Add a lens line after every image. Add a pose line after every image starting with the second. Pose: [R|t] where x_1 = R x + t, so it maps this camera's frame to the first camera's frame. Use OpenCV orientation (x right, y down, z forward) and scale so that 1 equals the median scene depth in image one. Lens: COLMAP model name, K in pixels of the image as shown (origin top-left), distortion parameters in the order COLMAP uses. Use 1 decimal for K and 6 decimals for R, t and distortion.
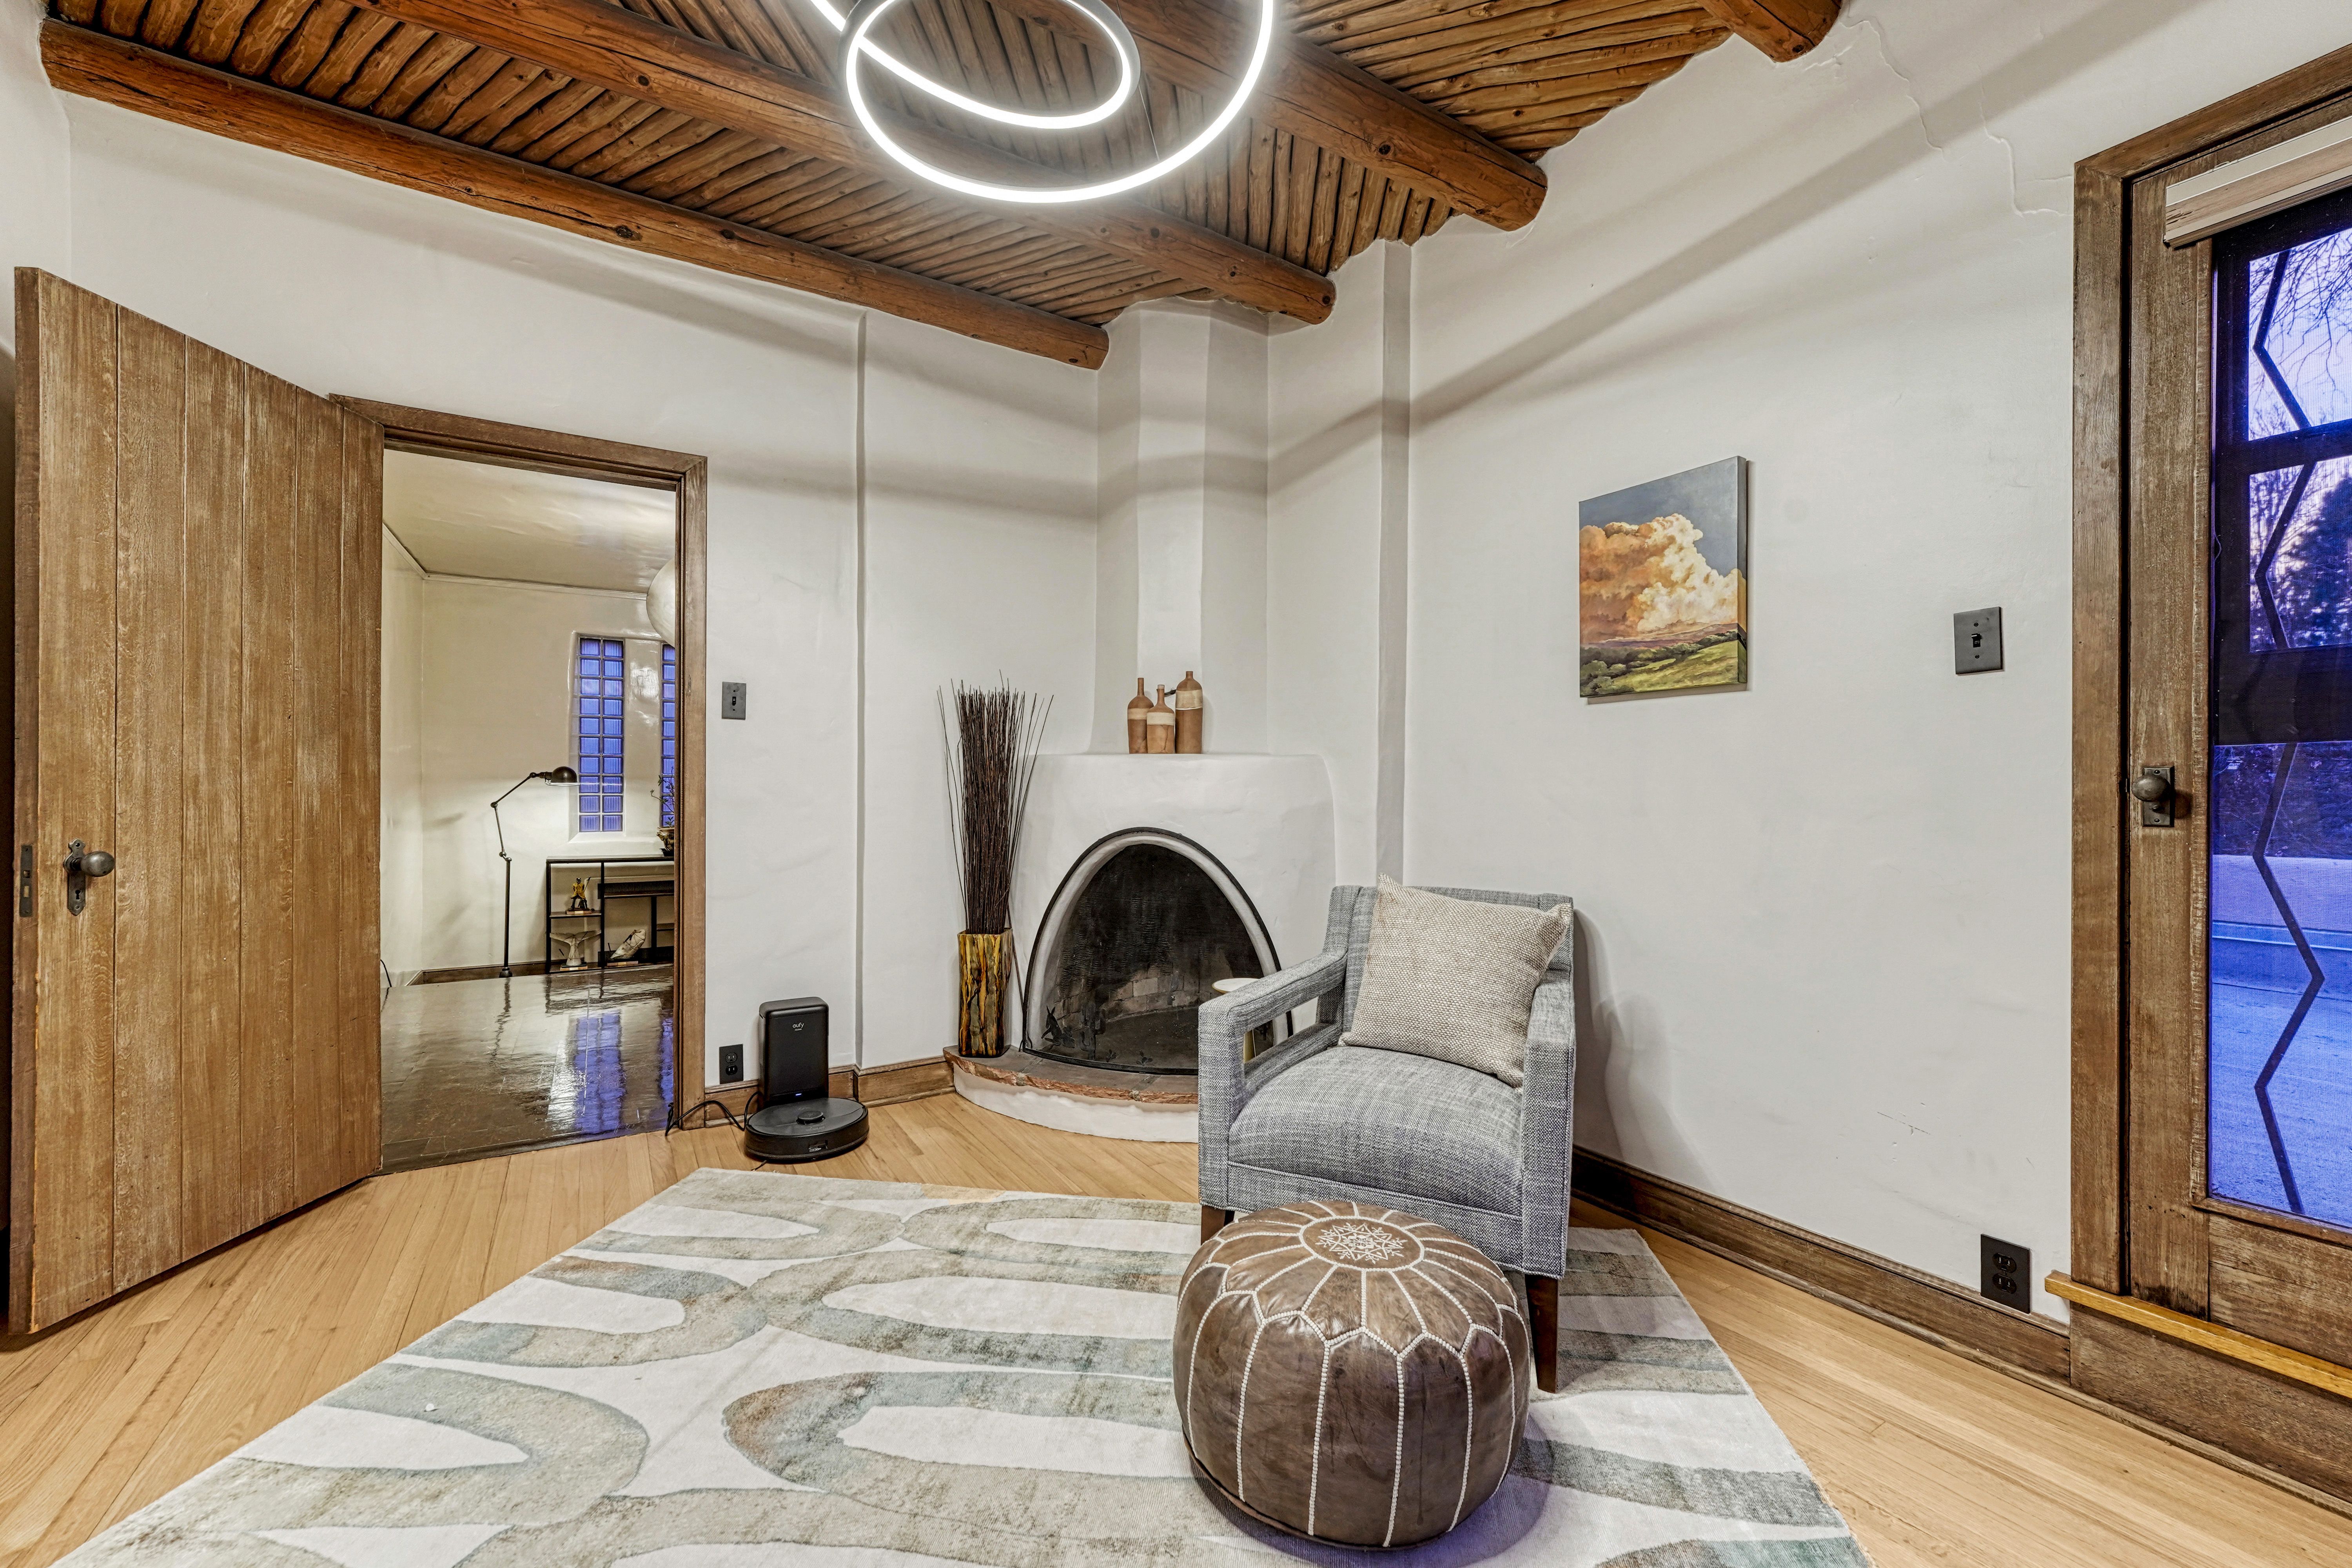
lens RADIAL K [[954.3, 0, 1175.4], [0, 954.3, 793.4], [0, 0, 1]] dist [-0.004596, 0.001793]
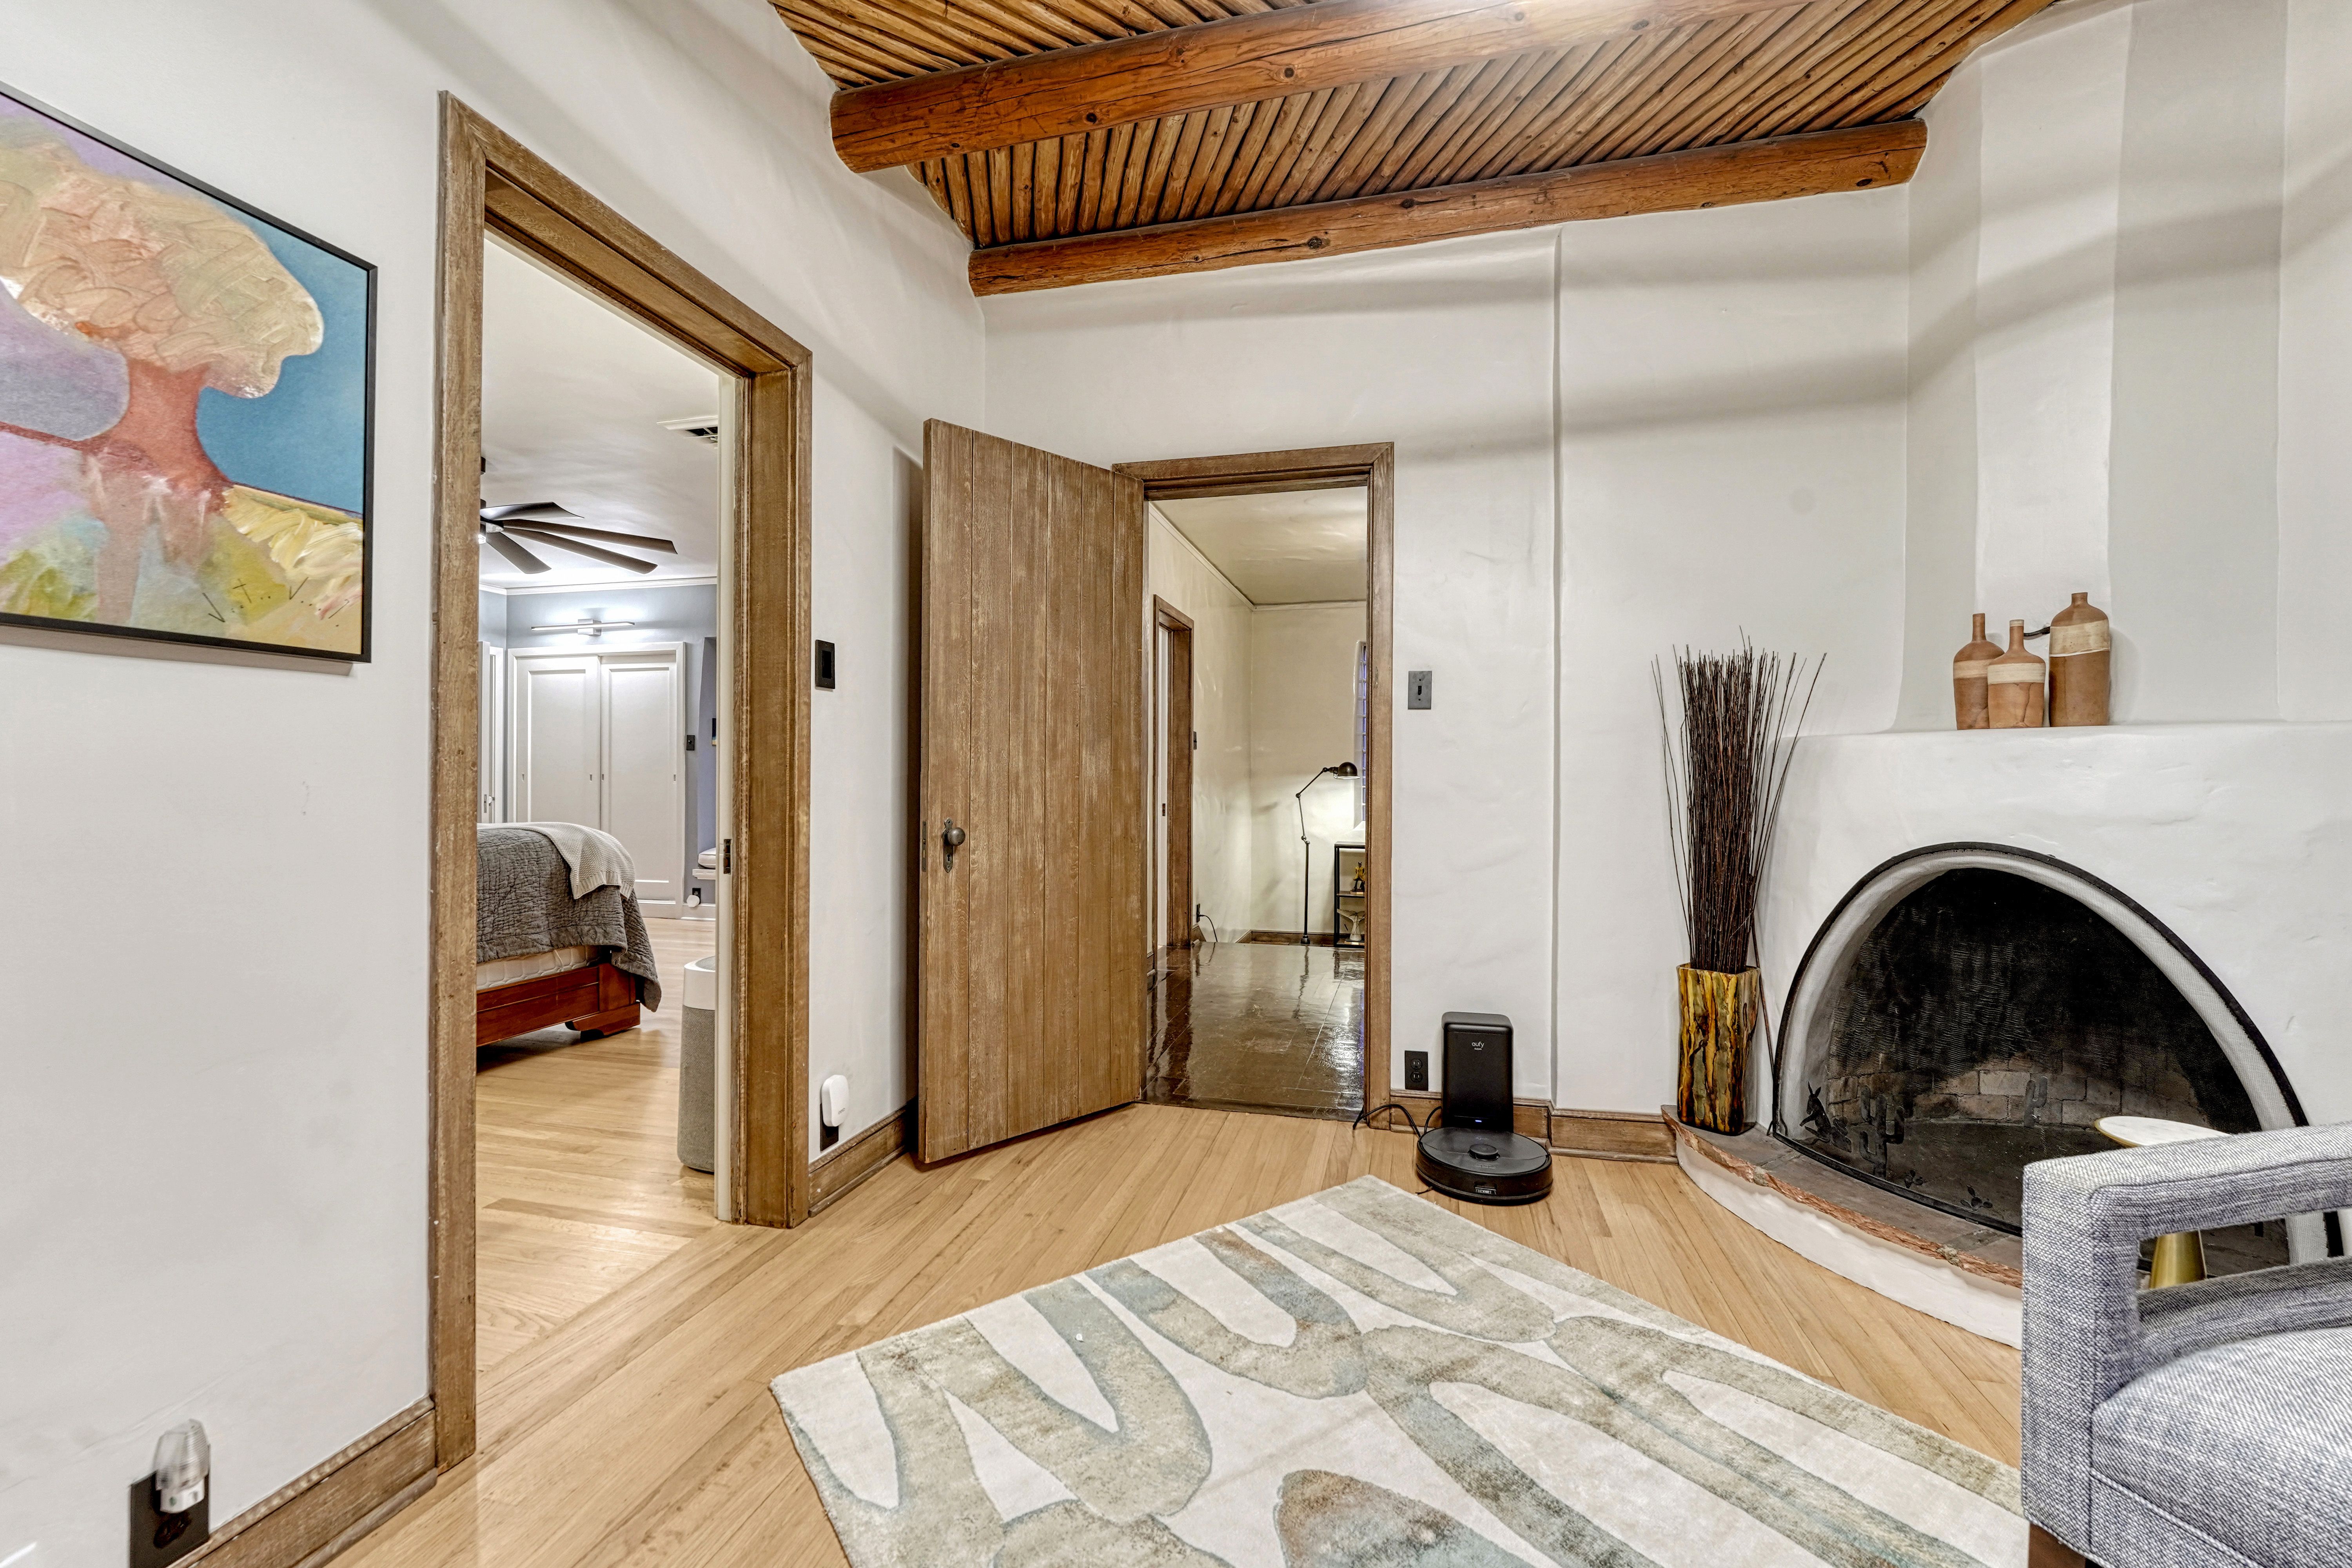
lens RADIAL K [[954.3, 0, 1179.8], [0, 954.3, 780.1], [0, 0, 1]] dist [-0.004596, 0.001793]
pose [[0.696979, -0.000869, -0.717091, 0.068016], [-0.004052, 0.999979, -0.005150, -0.001523], [0.717080, 0.006495, 0.696960, 0.203892]]
